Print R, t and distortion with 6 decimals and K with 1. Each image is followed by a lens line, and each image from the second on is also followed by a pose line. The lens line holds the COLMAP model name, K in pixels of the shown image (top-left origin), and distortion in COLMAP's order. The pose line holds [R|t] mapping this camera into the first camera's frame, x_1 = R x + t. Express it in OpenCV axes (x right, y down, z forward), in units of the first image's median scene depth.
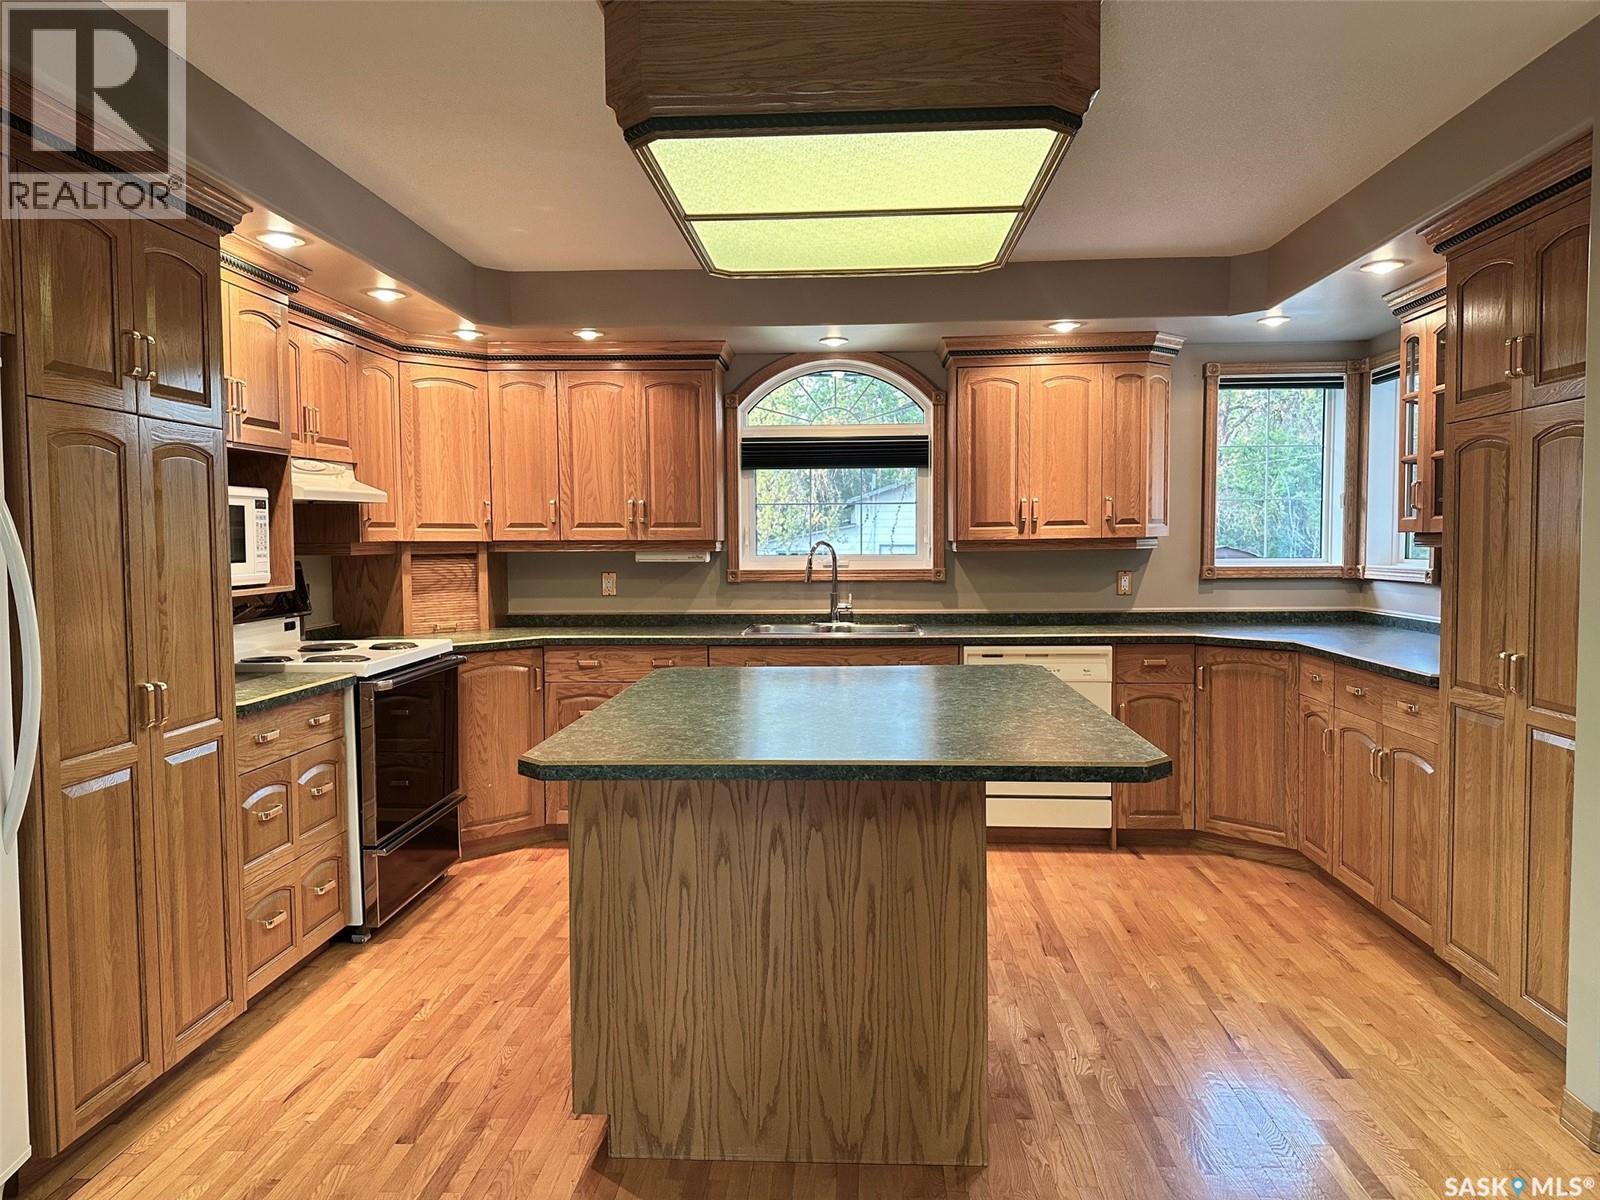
lens RADIAL K [[1180.1, 0, 865.5], [0, 1180.1, 613.6], [0, 0, 1]] dist [0.150552, -0.237633]
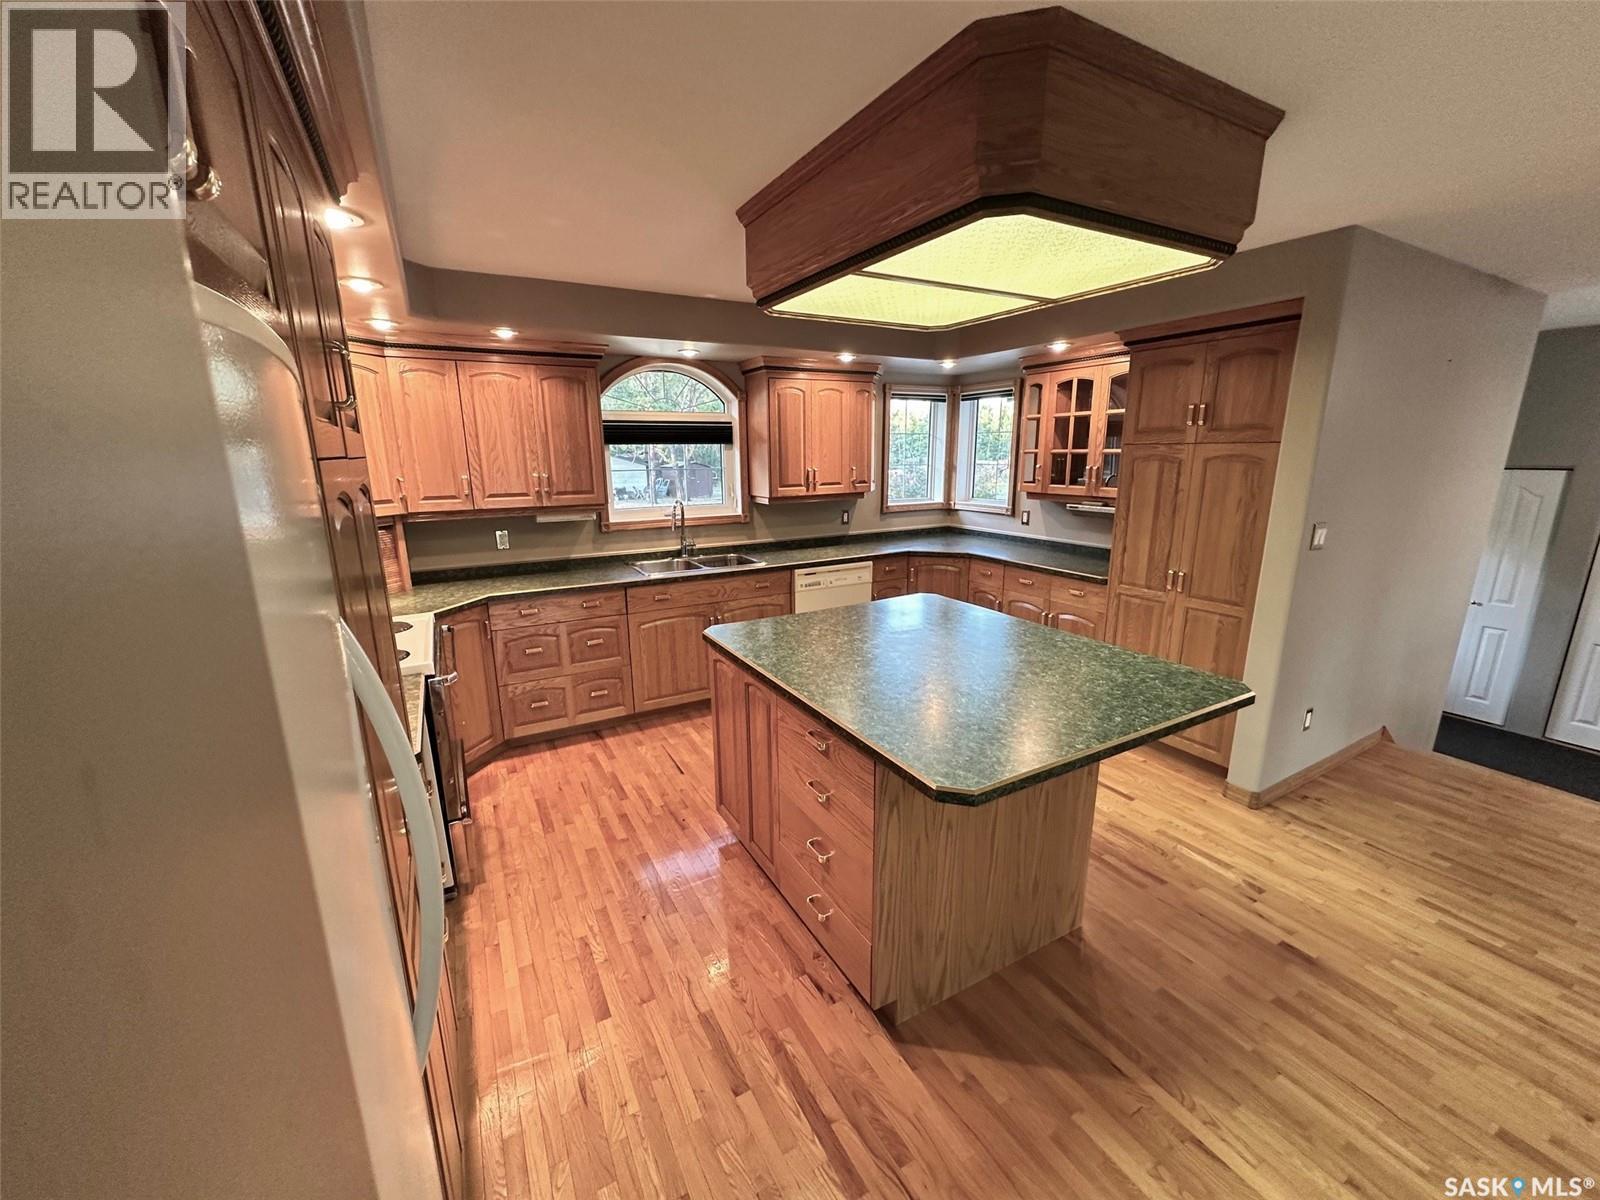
lens RADIAL K [[639.7, 0, 800.0], [0, 639.7, 600.0], [0, 0, 1]] dist [-0.001089, -0.000134]
pose [[0.842683, -0.123233, 0.524118, -0.330375], [0.030678, 0.982862, 0.181770, -0.079328], [-0.537536, -0.137095, 0.832022, 0.283730]]
